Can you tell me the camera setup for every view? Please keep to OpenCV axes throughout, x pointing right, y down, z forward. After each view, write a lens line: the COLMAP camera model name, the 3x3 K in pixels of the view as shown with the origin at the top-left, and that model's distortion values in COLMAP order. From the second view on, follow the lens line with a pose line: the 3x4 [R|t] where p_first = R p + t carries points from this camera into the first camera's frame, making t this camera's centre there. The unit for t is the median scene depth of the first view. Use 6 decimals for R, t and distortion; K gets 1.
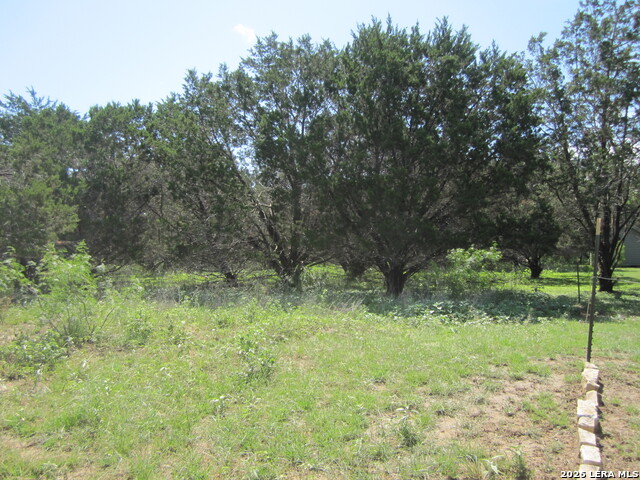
lens RADIAL K [[516.9, 0, 320.0], [0, 516.9, 240.0], [0, 0, 1]] dist [-0.047227, 0.007649]
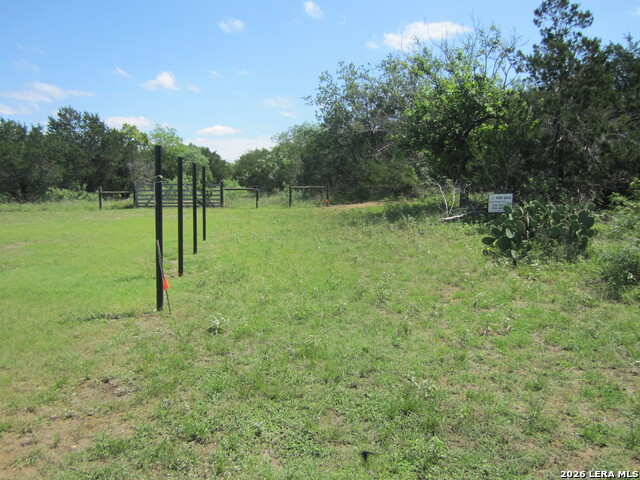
lens RADIAL K [[523.4, 0, 320.0], [0, 523.4, 240.0], [0, 0, 1]] dist [-0.104317, 0.063798]
pose [[0.581473, 0.093171, -0.808213, -0.043843], [0.013174, 0.992212, 0.123860, -0.000432], [0.813459, -0.082669, 0.575718, -0.277956]]
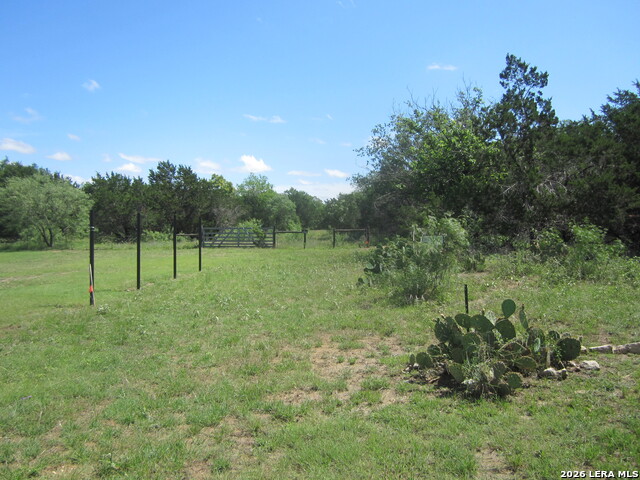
lens RADIAL K [[516.9, 0, 320.0], [0, 516.9, 240.0], [0, 0, 1]] dist [-0.066265, 0.018205]
pose [[0.403796, 0.028259, -0.914412, 0.250185], [0.022657, 0.998907, 0.040875, -0.005219], [0.914568, -0.037223, 0.402715, -0.158695]]
